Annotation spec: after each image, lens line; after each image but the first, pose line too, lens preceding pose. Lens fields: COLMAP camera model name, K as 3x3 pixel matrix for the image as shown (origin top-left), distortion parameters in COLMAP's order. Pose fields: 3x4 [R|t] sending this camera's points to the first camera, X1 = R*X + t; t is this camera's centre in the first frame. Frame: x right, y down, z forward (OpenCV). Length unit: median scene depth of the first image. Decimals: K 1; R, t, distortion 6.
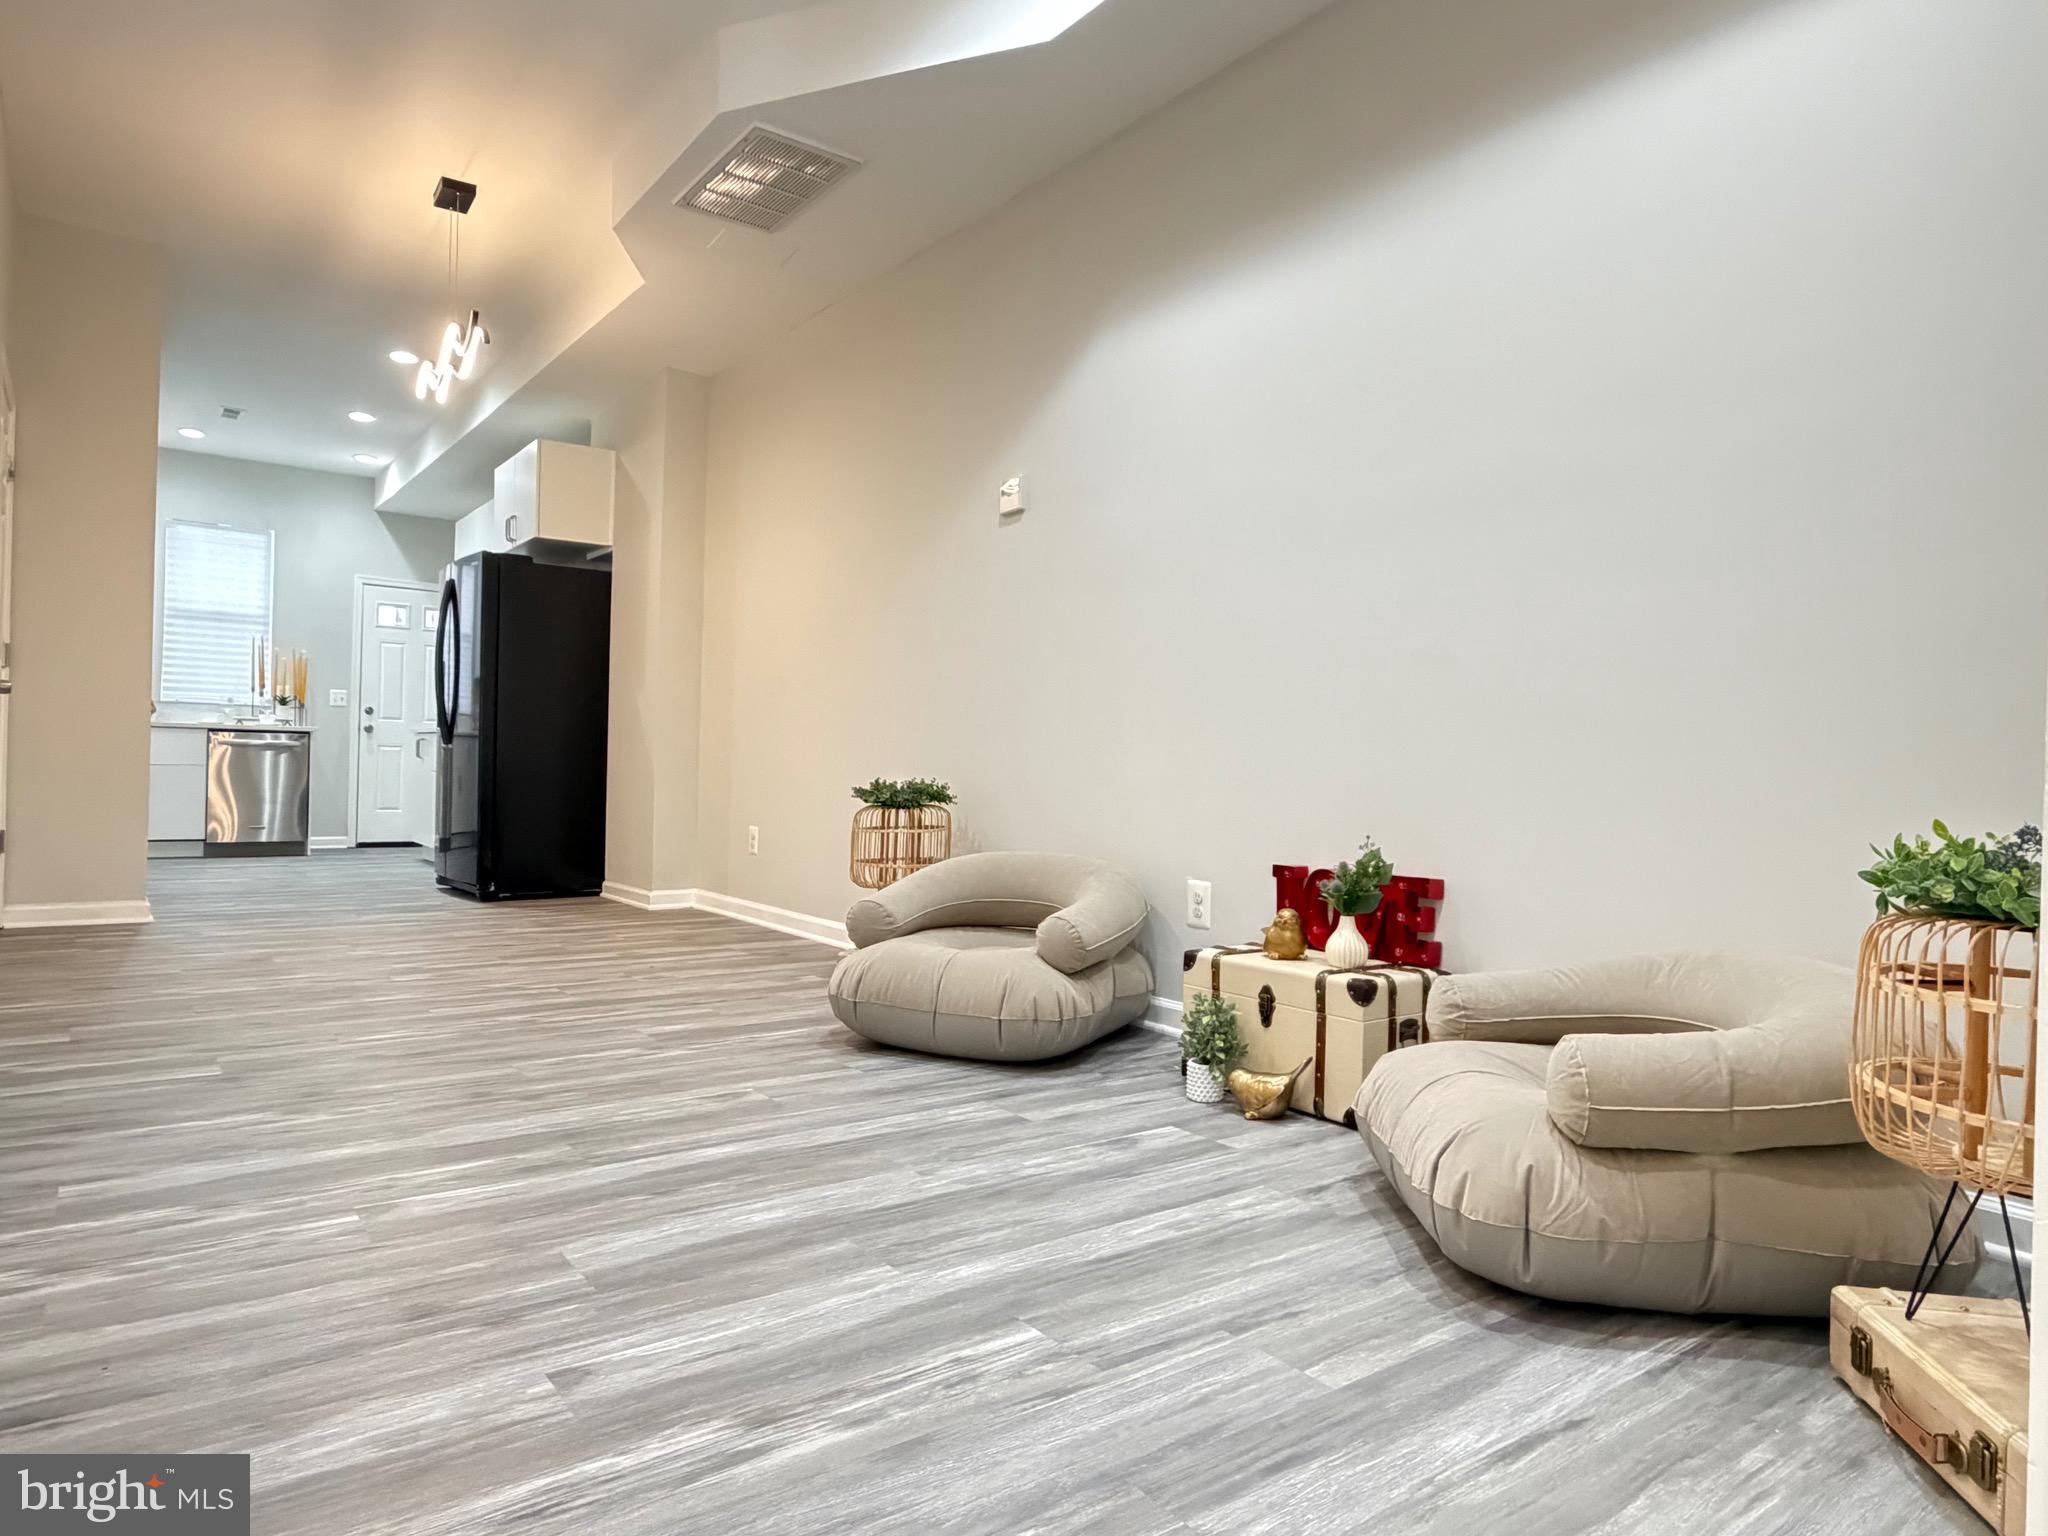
lens RADIAL K [[1243.4, 0, 1028.3], [0, 1243.4, 764.0], [0, 0, 1]] dist [0.001293, -0.001709]
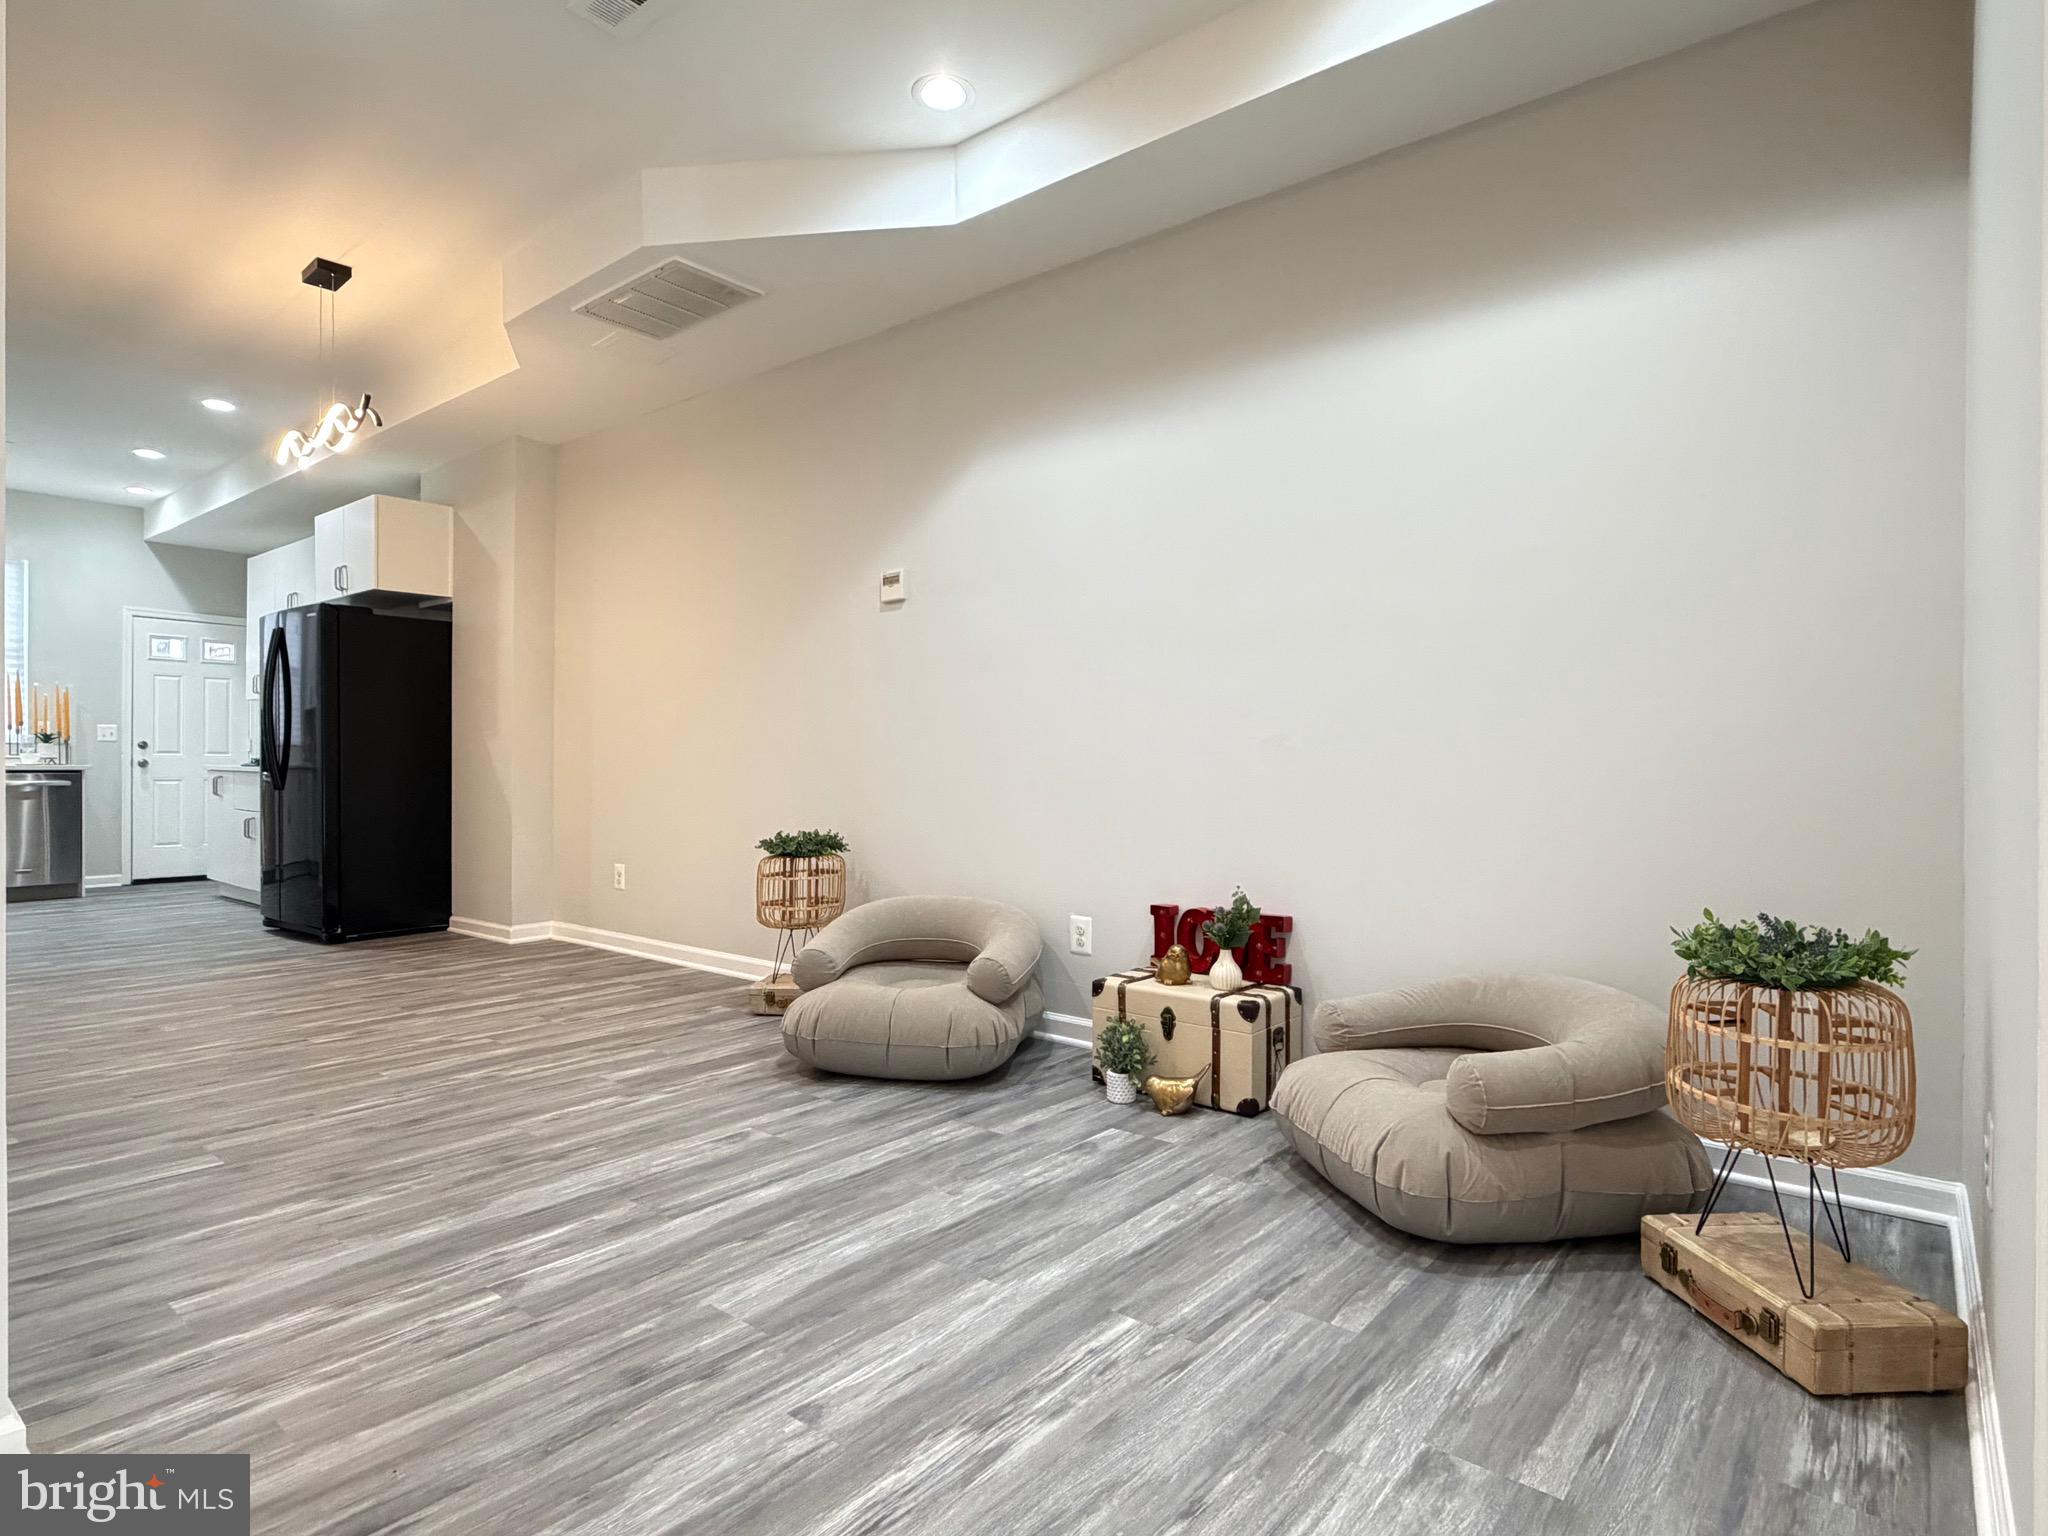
lens RADIAL K [[1108.5, 0, 1026.7], [0, 1108.5, 761.6], [0, 0, 1]] dist [0.000278, 0.000029]
pose [[0.970143, -0.019017, 0.241789, -0.208044], [0.017311, 0.999808, 0.009178, -0.082606], [-0.241917, -0.004718, 0.970286, -0.062624]]
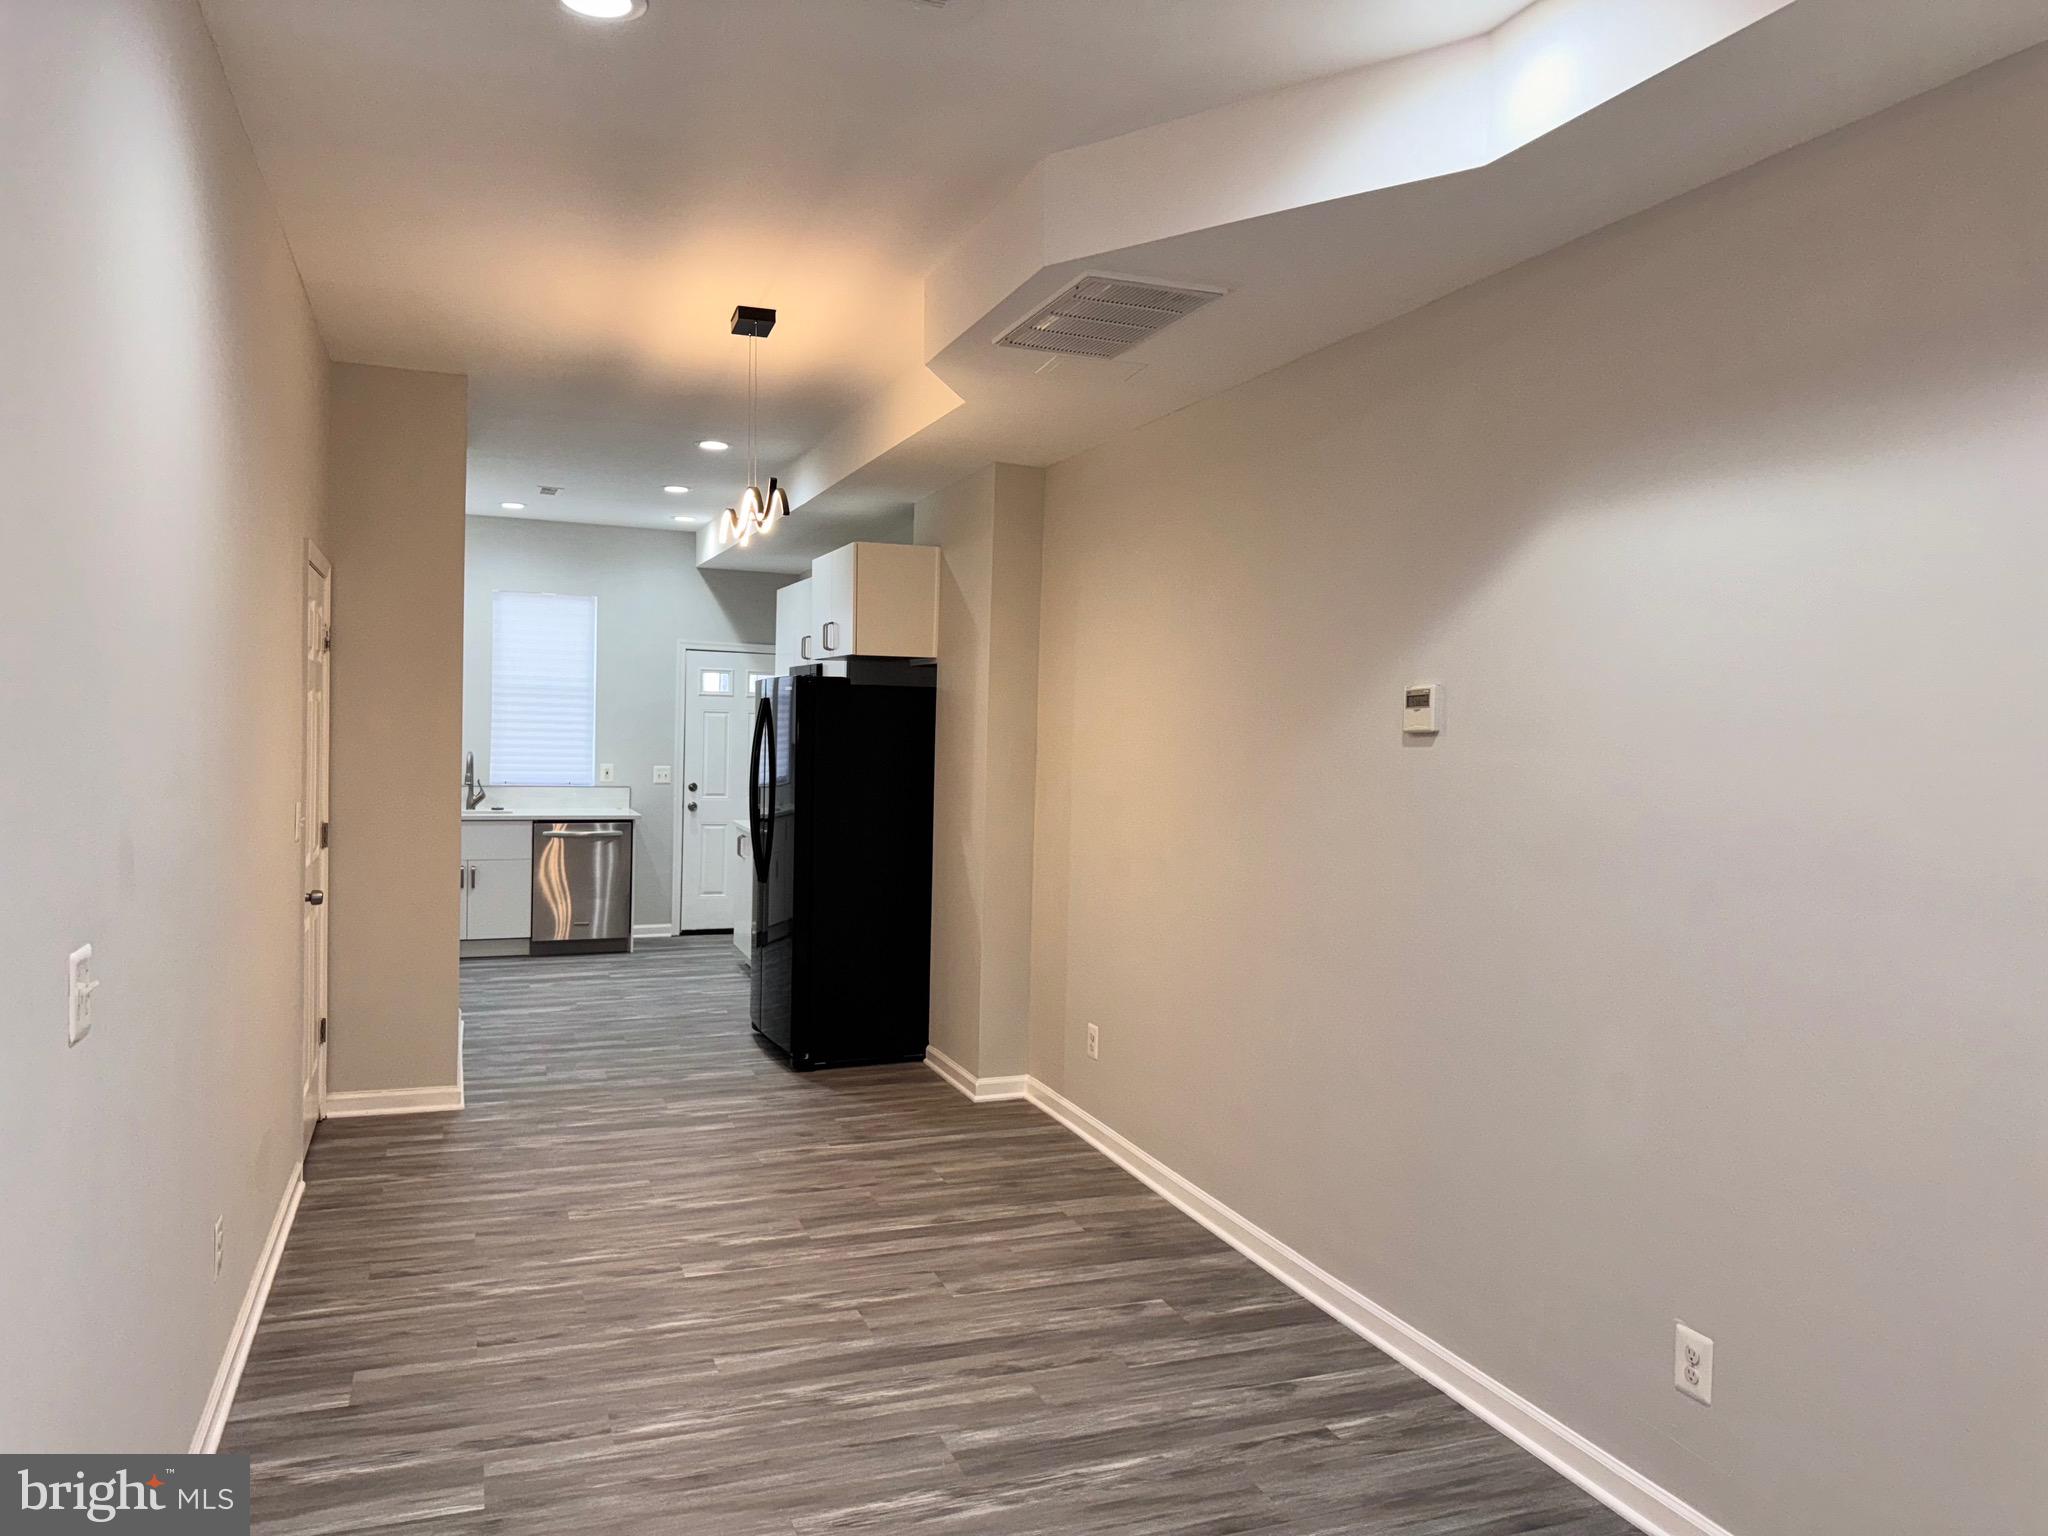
lens RADIAL K [[1437.6, 0, 1034.4], [0, 1437.6, 770.7], [0, 0, 1]] dist [0.045940, -0.011080]
pose [[0.963914, 0.009563, -0.266042, -0.007875], [-0.000259, 0.999388, 0.034986, -0.297750], [0.266214, -0.033654, 0.963326, 0.128526]]
